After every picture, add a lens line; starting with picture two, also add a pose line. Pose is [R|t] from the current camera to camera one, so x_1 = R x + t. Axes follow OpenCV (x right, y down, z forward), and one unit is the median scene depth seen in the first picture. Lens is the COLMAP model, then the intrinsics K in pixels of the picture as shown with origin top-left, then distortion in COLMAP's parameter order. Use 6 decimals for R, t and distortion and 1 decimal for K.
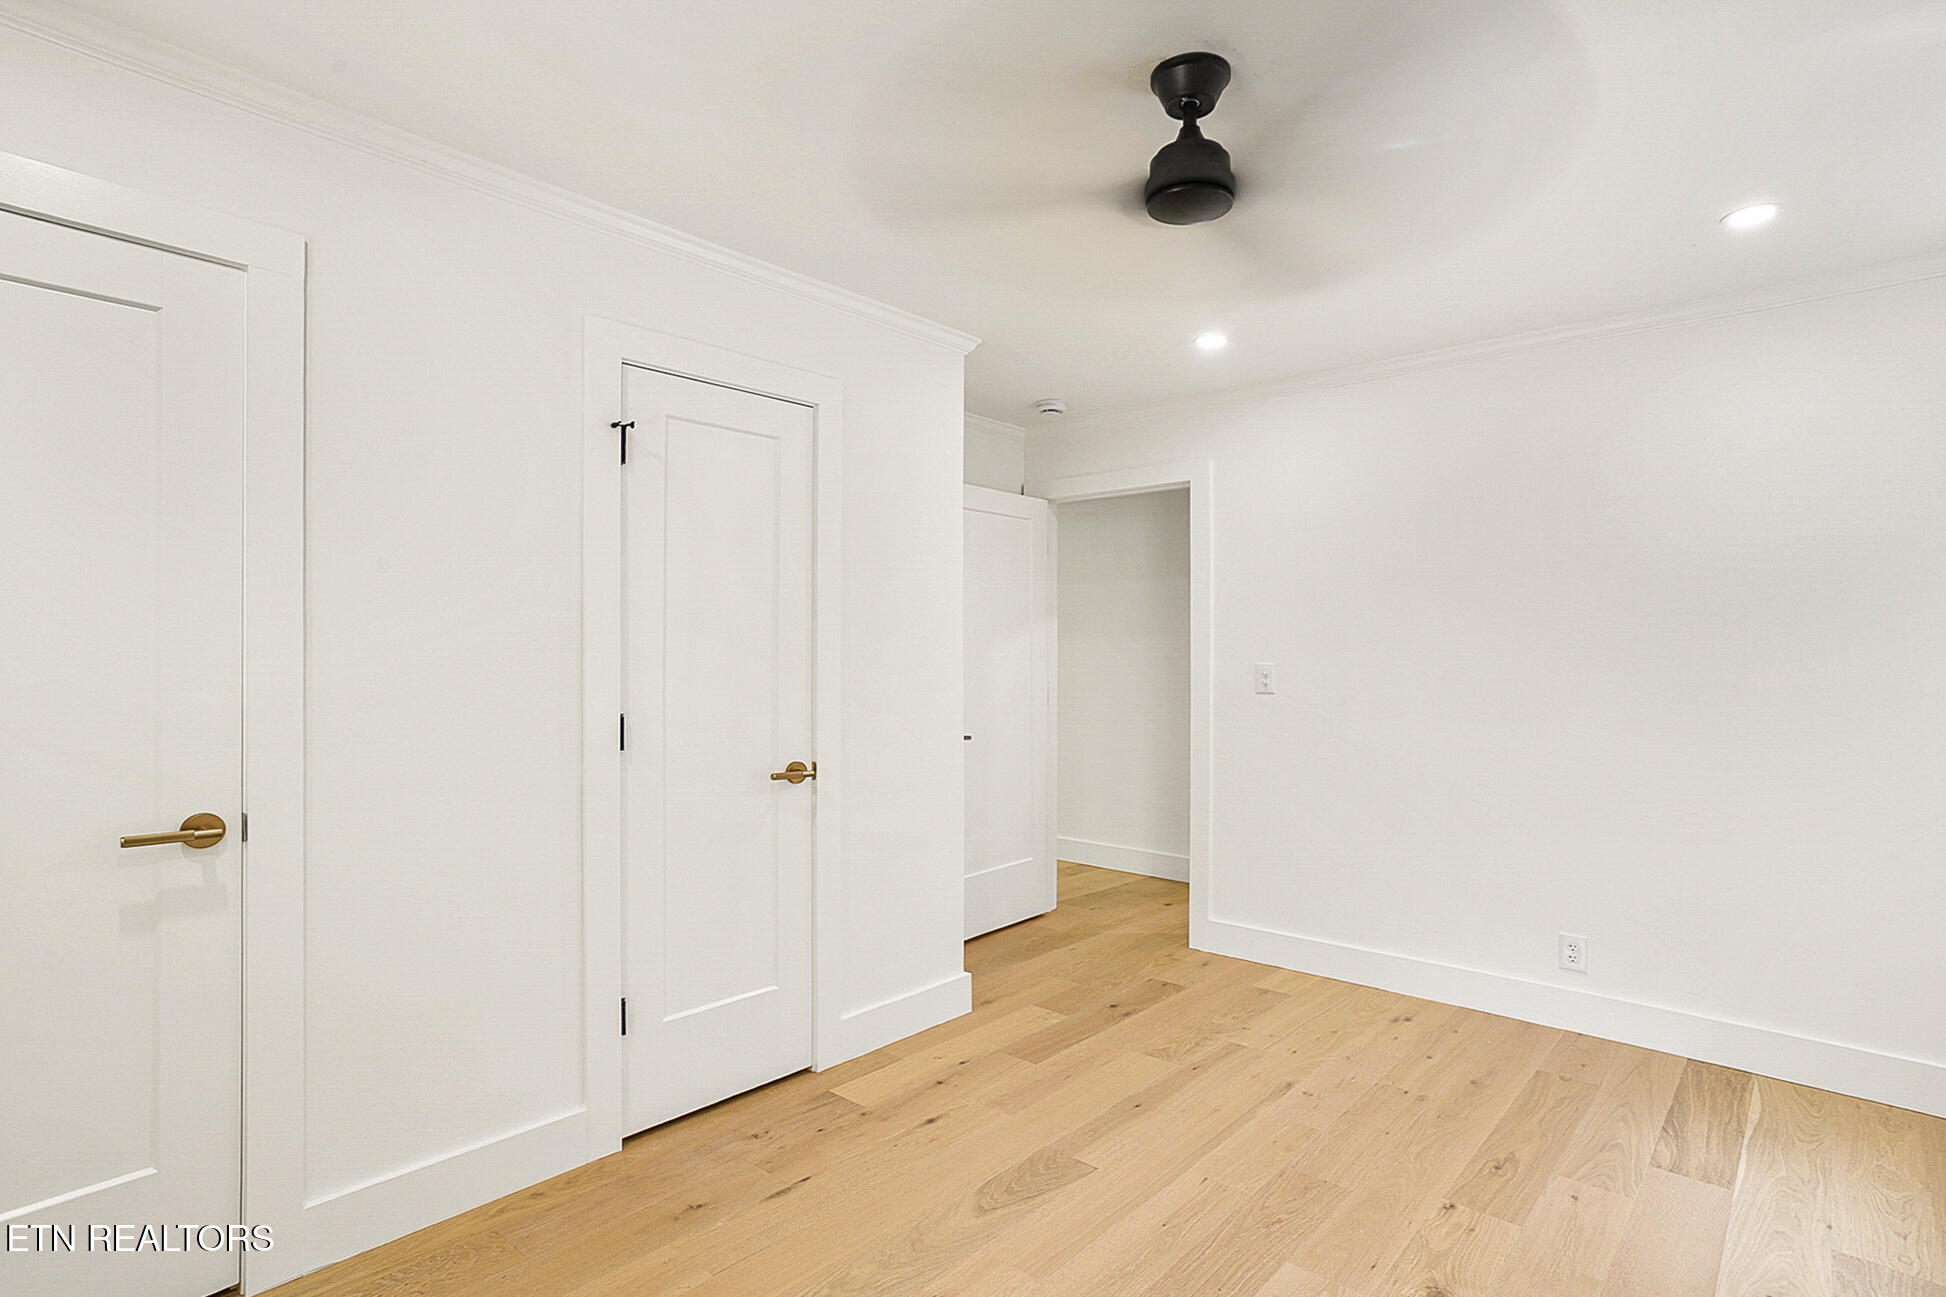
lens RADIAL K [[979.3, 0, 986.4], [0, 979.3, 644.6], [0, 0, 1]] dist [-0.049634, 0.033056]
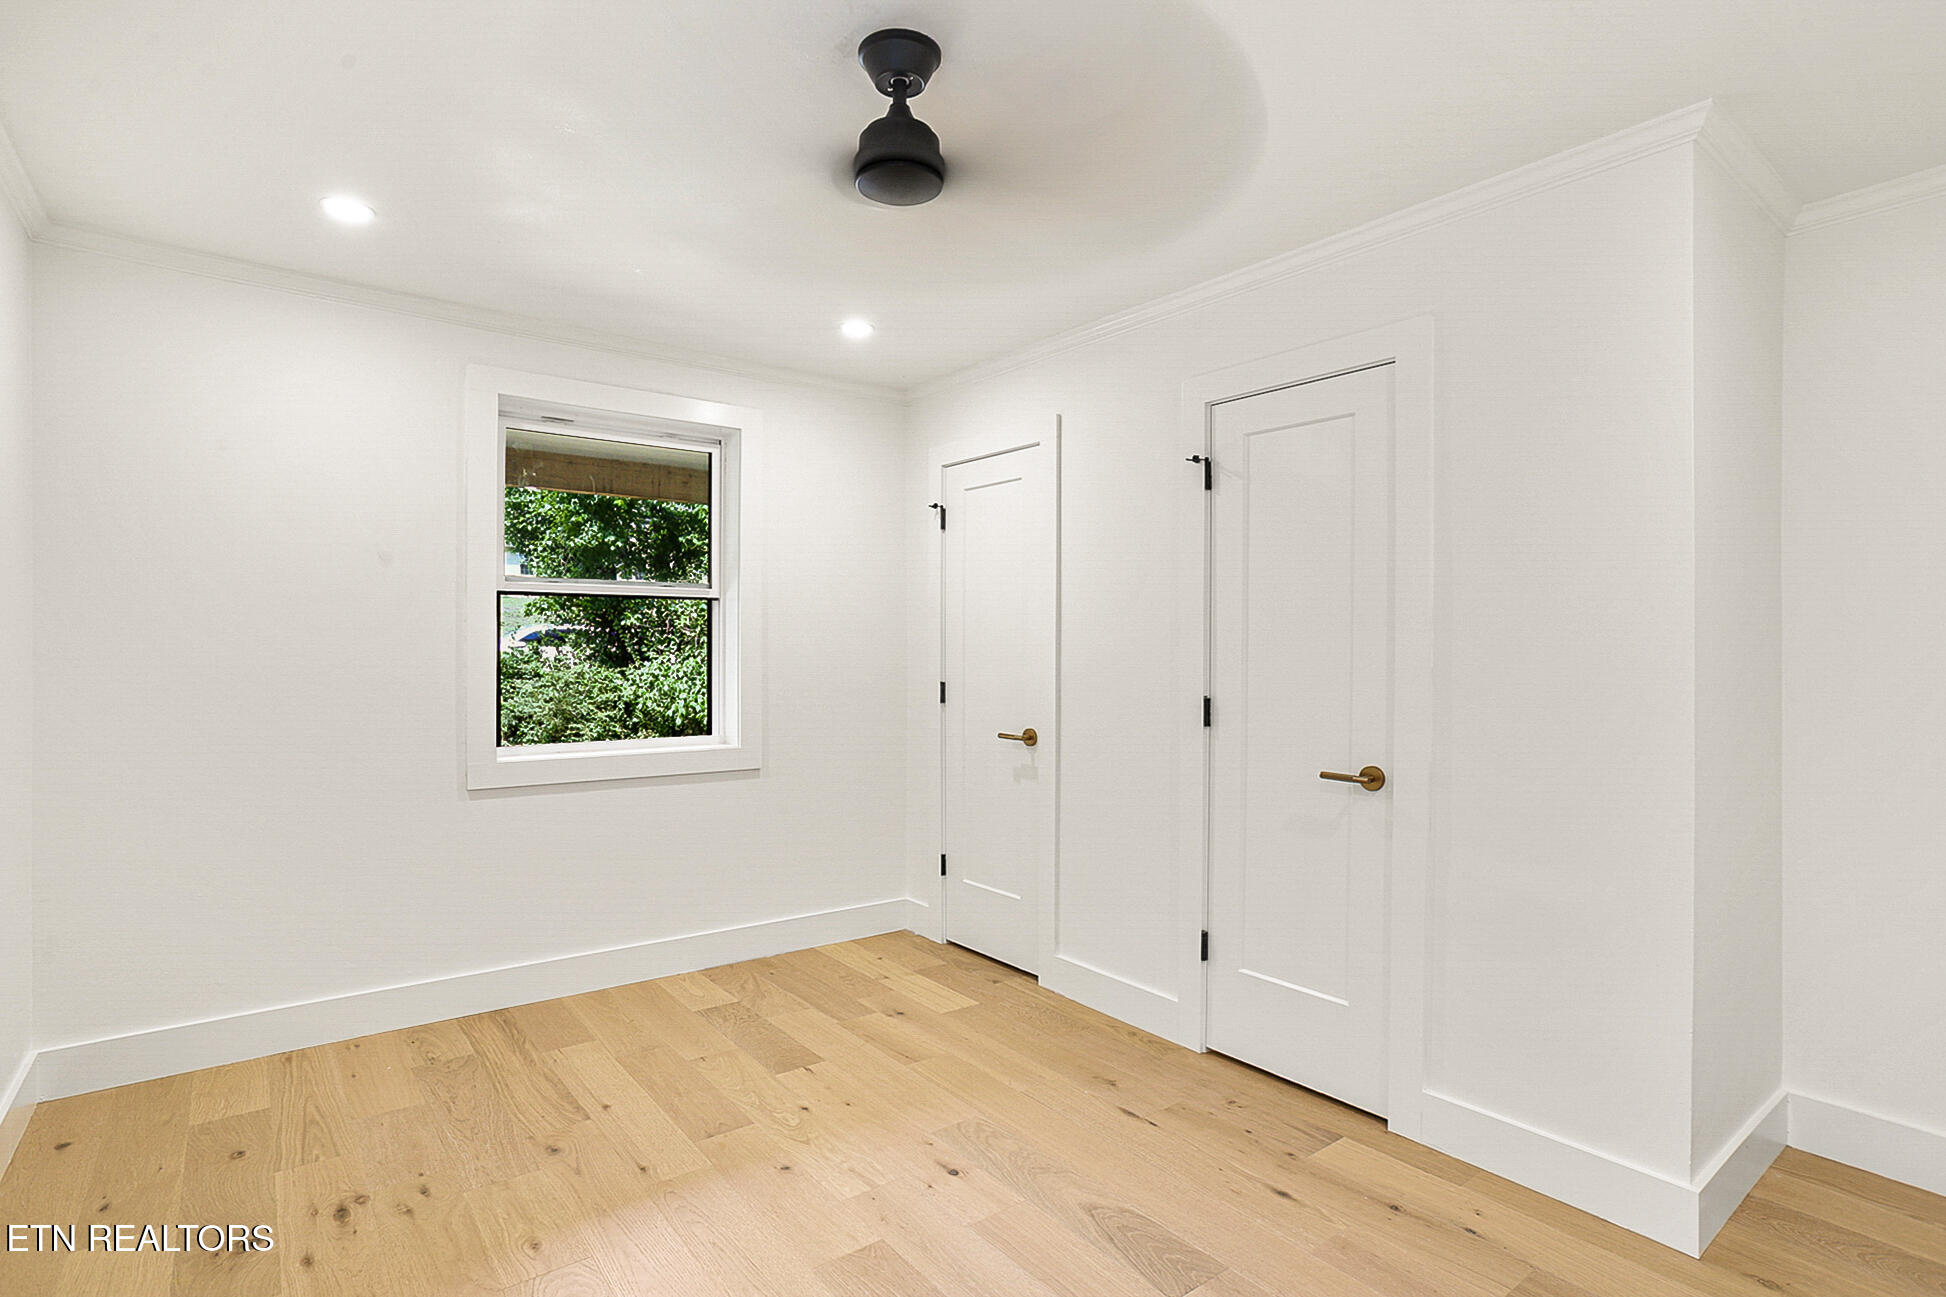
lens RADIAL K [[979.3, 0, 986.4], [0, 979.3, 644.6], [0, 0, 1]] dist [-0.049634, 0.033056]
pose [[-0.183780, -0.006764, -0.982944, 0.780237], [0.007136, 0.999941, -0.008215, 0.012982], [0.982941, -0.008524, -0.183721, 0.852587]]
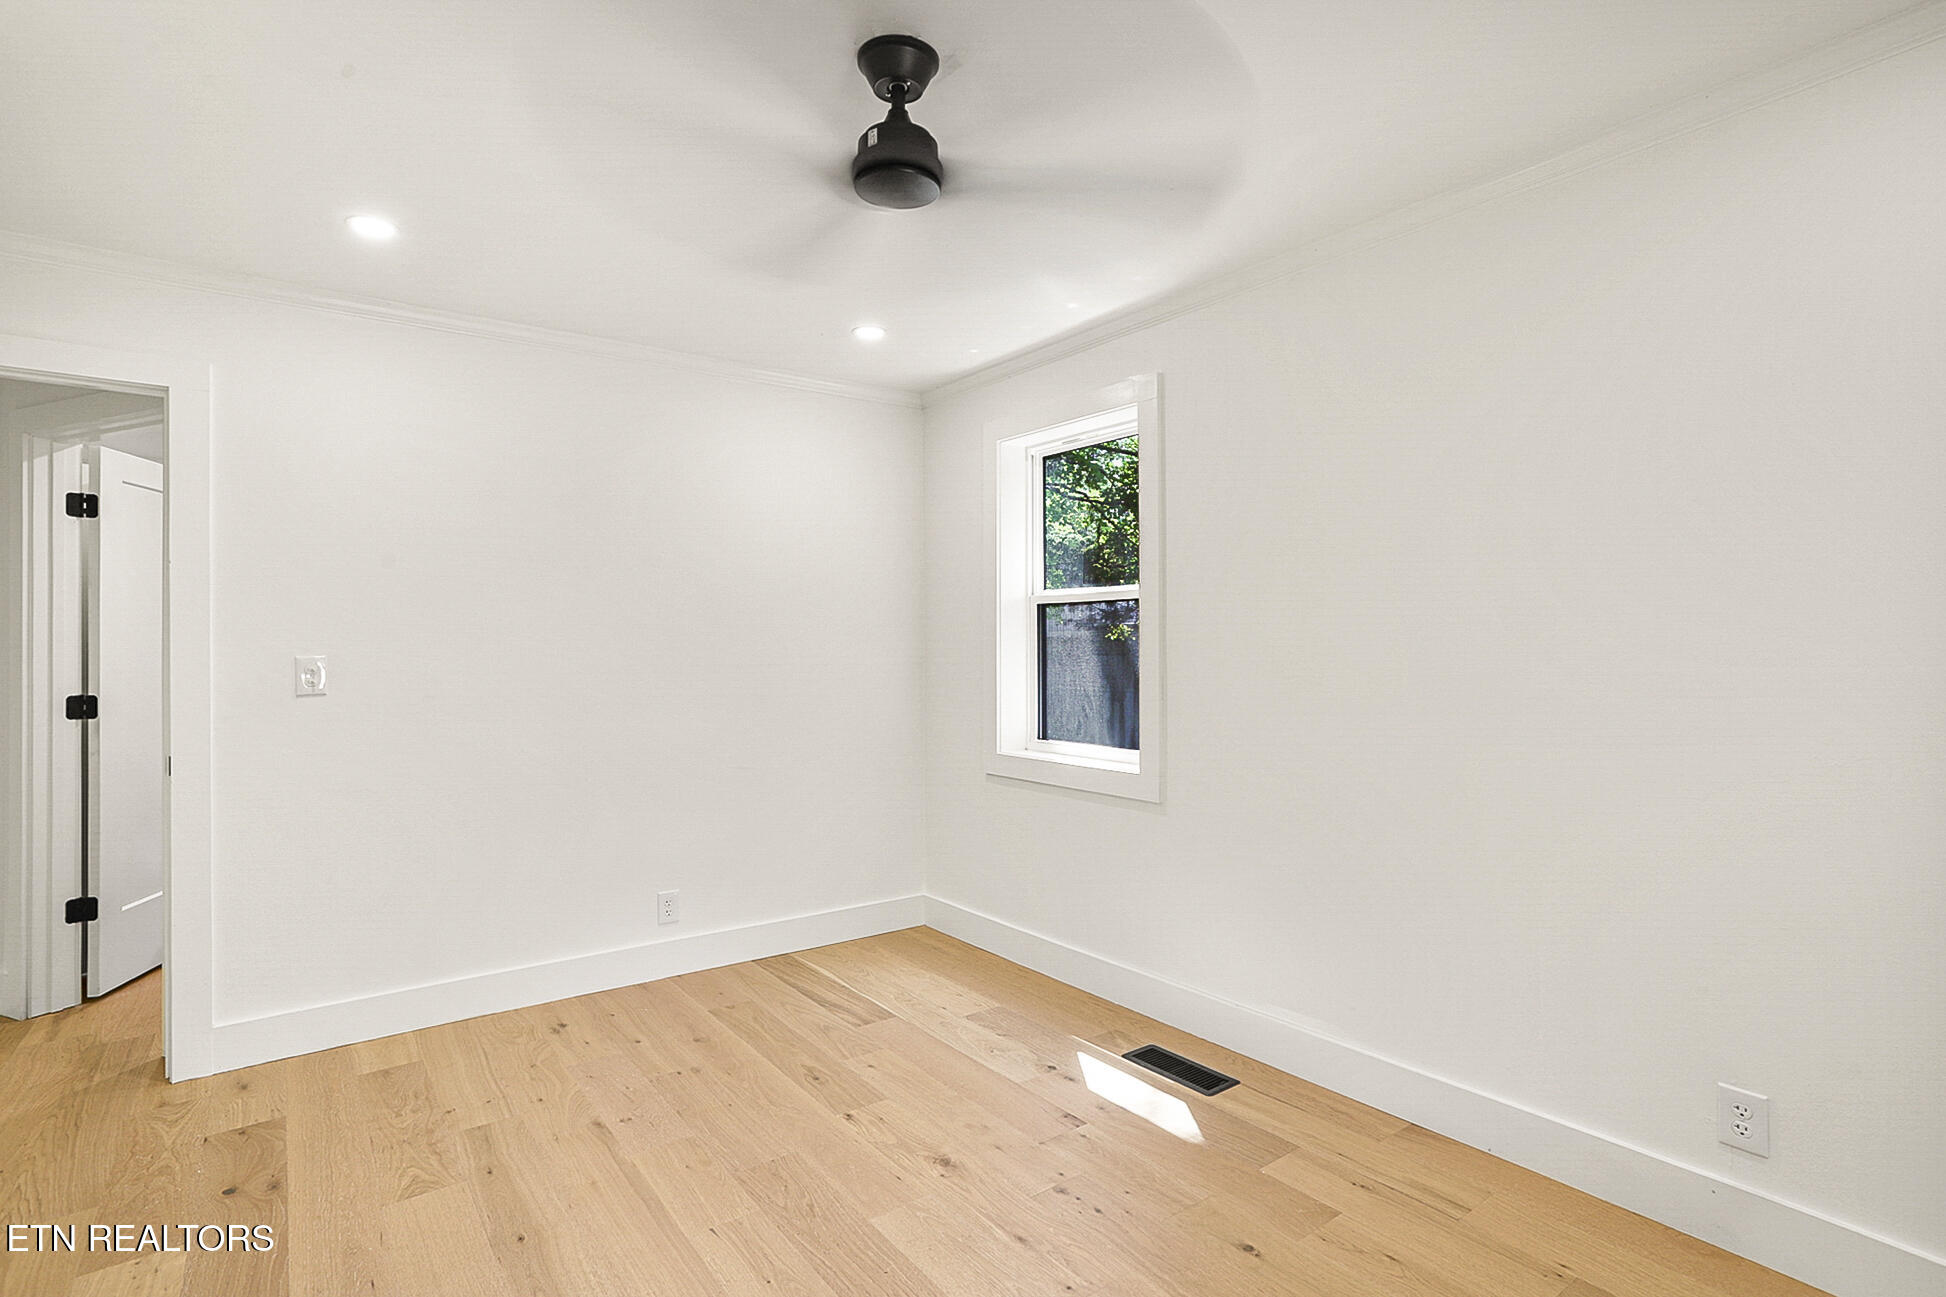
lens RADIAL K [[979.3, 0, 986.4], [0, 979.3, 644.6], [0, 0, 1]] dist [-0.049634, 0.033056]
pose [[0.173780, -0.003668, 0.984778, -0.504286], [-0.010664, 0.999927, 0.005606, 0.001109], [-0.984727, -0.011476, 0.173728, 0.495528]]
